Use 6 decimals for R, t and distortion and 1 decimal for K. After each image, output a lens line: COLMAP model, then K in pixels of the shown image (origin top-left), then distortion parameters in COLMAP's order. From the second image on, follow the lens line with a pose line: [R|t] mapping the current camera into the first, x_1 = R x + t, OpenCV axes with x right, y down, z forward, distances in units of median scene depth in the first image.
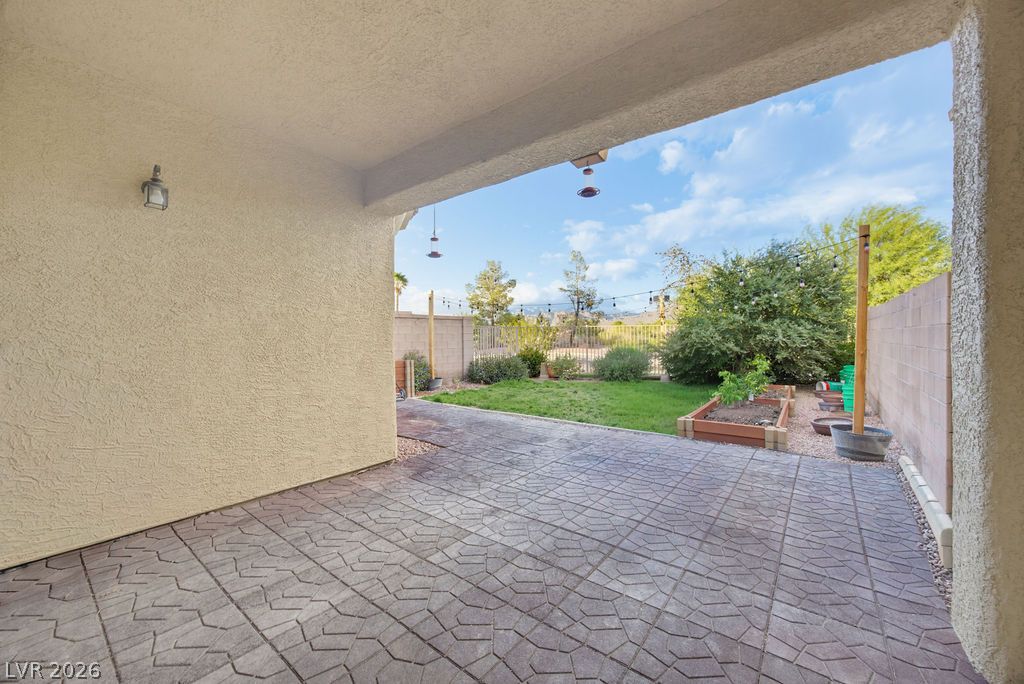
lens RADIAL K [[398.3, 0, 513.2], [0, 398.3, 339.2], [0, 0, 1]] dist [-0.025659, 0.008582]
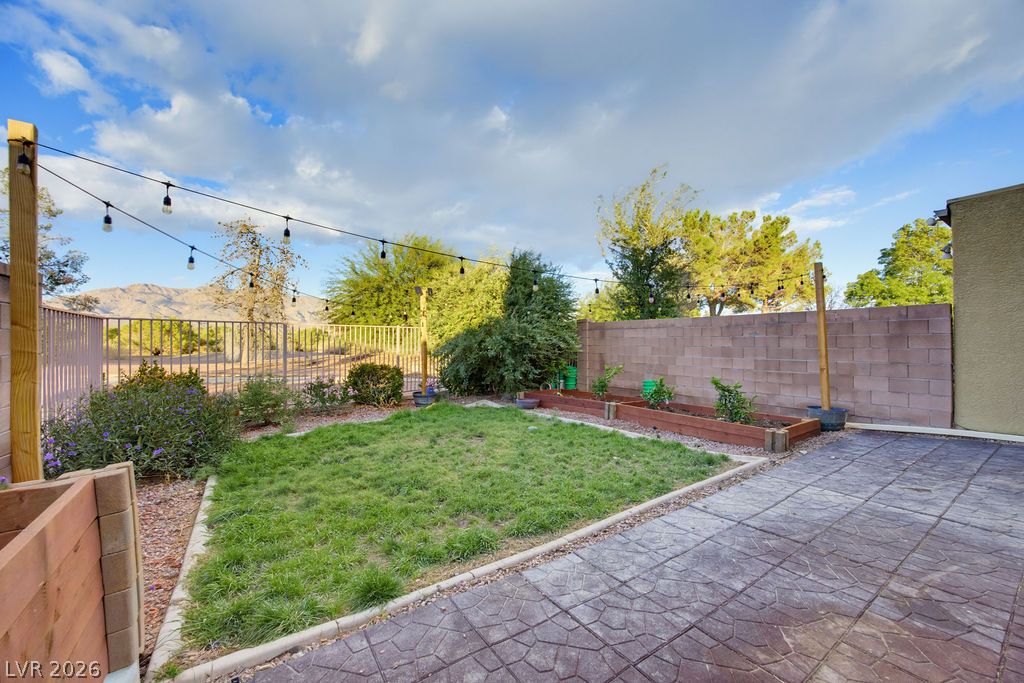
lens RADIAL K [[398.3, 0, 513.2], [0, 398.3, 338.7], [0, 0, 1]] dist [-0.025659, 0.008582]
pose [[0.244097, 0.006826, 0.969727, -0.335675], [0.010719, 0.999895, -0.009737, -0.010948], [-0.969692, 0.012772, 0.243998, 0.710756]]
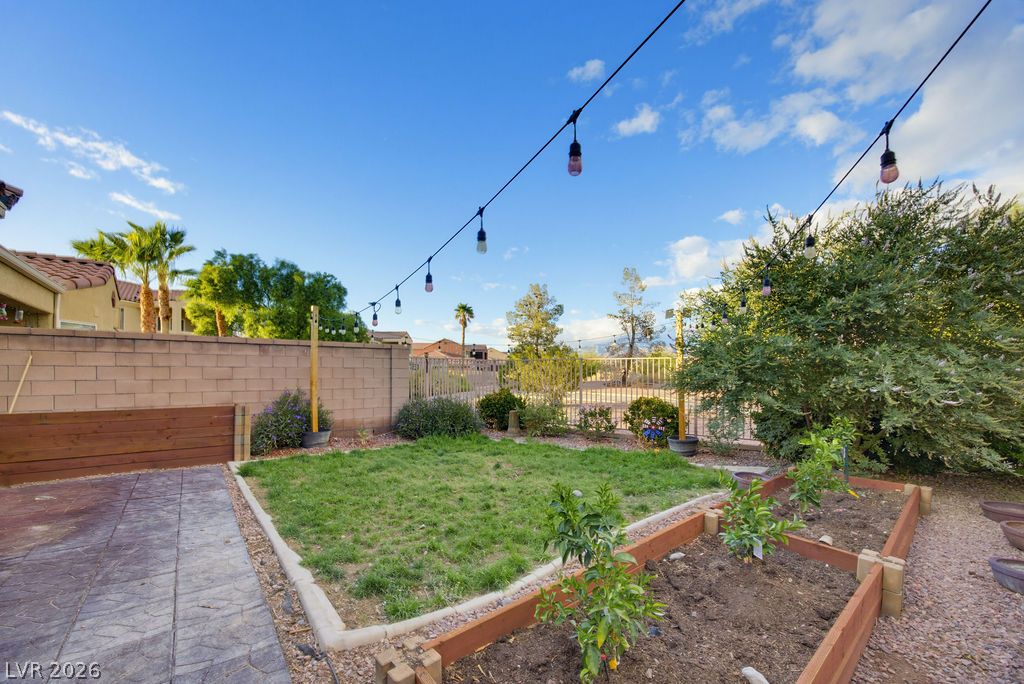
lens RADIAL K [[429.3, 0, 490.8], [0, 429.3, 370.5], [0, 0, 1]] dist [0.001149, 0.000273]
pose [[0.976632, 0.013806, -0.214475, 0.287300], [-0.015720, 0.999850, -0.007218, -0.006958], [0.214344, 0.010421, 0.976703, 0.356786]]
